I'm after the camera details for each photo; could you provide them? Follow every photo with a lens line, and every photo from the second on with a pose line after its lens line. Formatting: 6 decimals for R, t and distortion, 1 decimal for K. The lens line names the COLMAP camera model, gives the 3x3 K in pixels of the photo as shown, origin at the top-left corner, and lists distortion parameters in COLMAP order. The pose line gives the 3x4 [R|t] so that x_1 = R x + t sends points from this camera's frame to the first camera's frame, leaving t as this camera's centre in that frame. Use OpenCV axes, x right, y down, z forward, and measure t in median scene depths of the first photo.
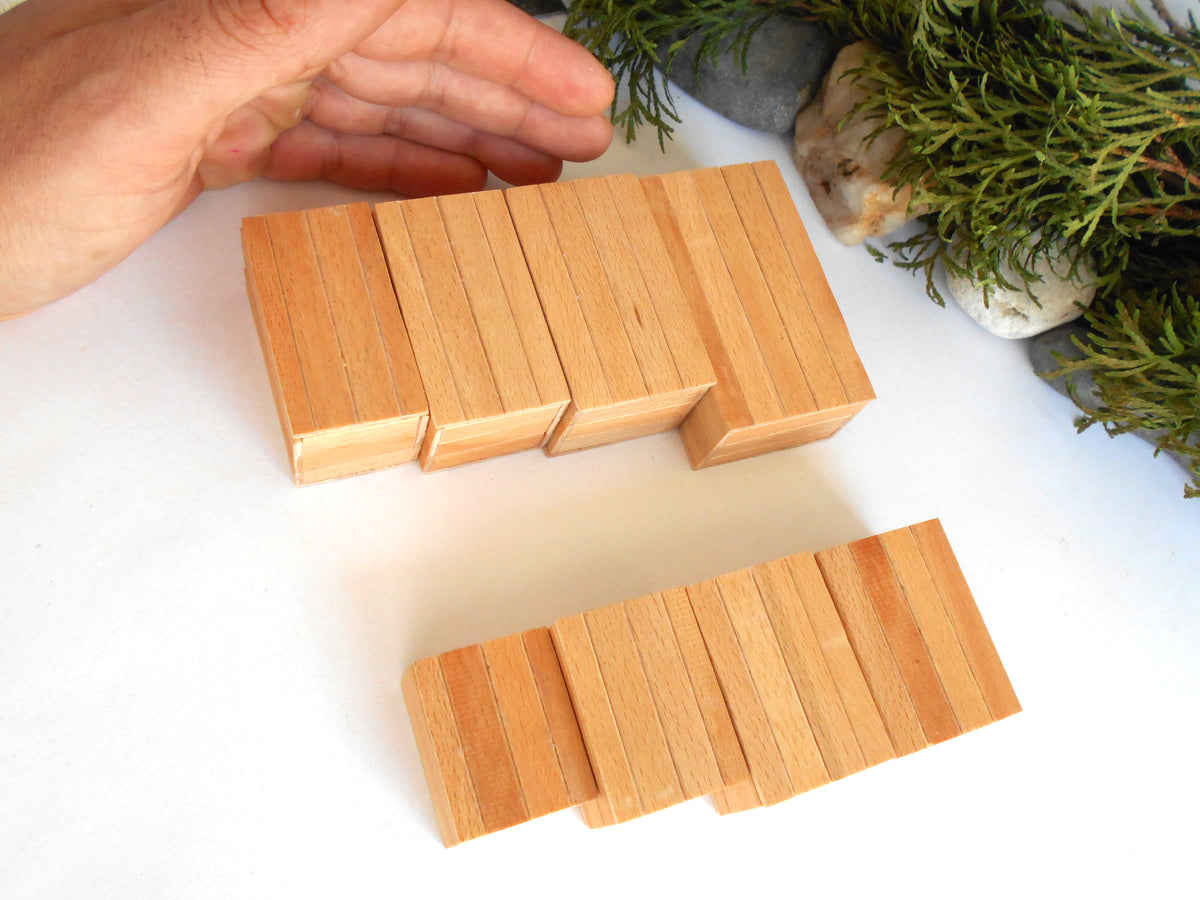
lens RADIAL K [[1043.2, 0, 601.2], [0, 1043.2, 443.6], [0, 0, 1]] dist [-0.017271, 0.019348]
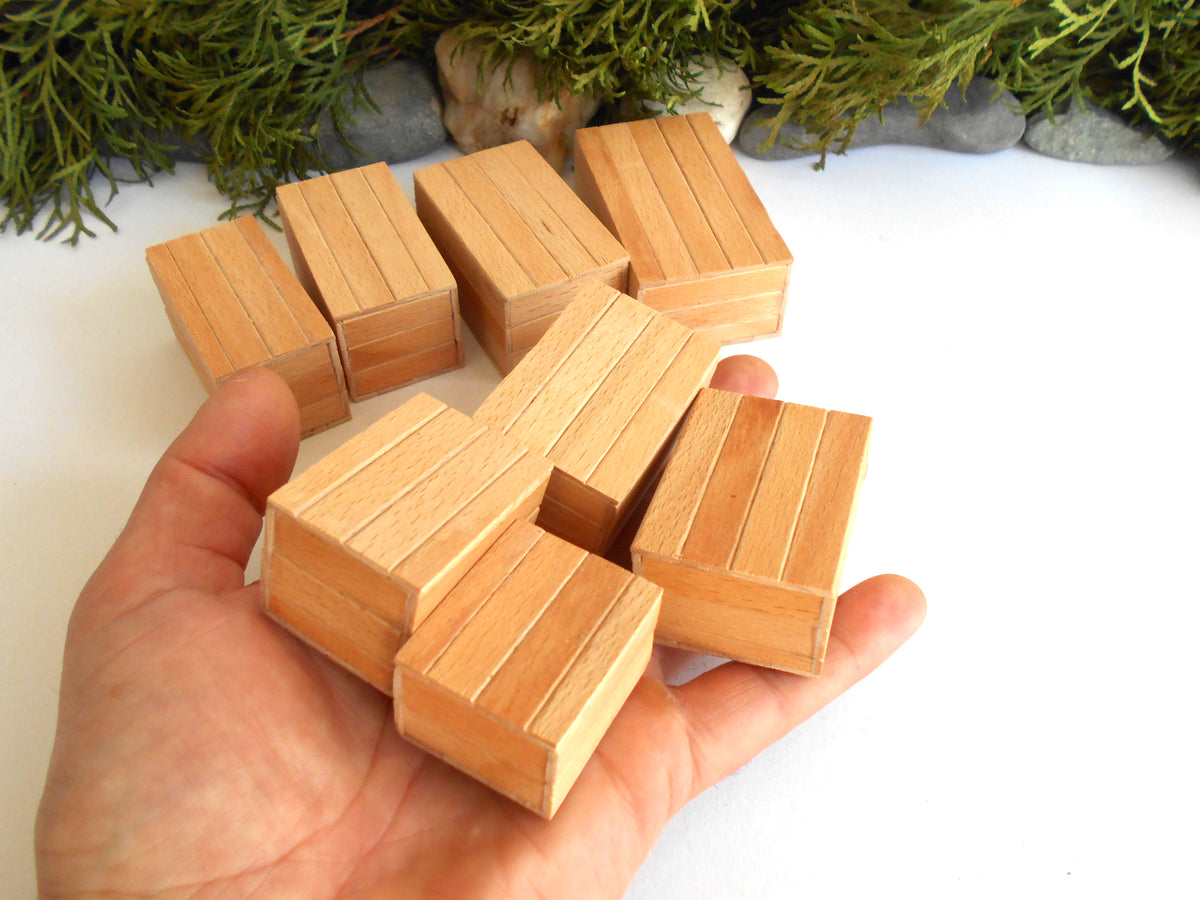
lens RADIAL K [[1028.4, 0, 601.1], [0, 1028.4, 444.6], [0, 0, 1]] dist [-0.026714, 0.023002]
pose [[0.733460, -0.639470, 0.230467, -0.173835], [0.672968, 0.730865, -0.113805, 0.187265], [-0.095665, 0.238568, 0.966402, 0.031163]]
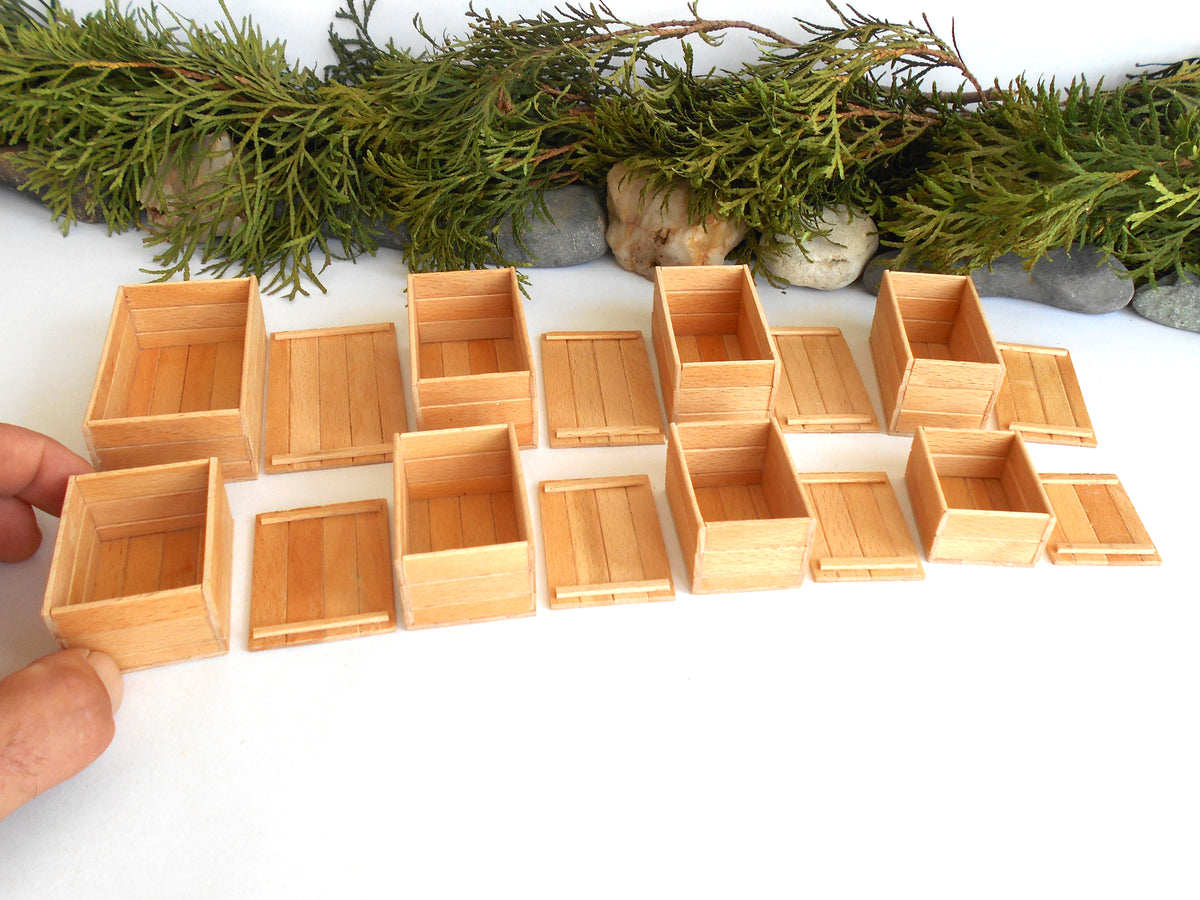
lens RADIAL K [[1043.2, 0, 601.2], [0, 1043.2, 443.6], [0, 0, 1]] dist [-0.017271, 0.019348]
pose [[0.838732, -0.494611, 0.227791, -0.259680], [0.544239, 0.775421, -0.320198, 0.321217], [-0.018261, 0.392533, 0.919557, -0.078011]]
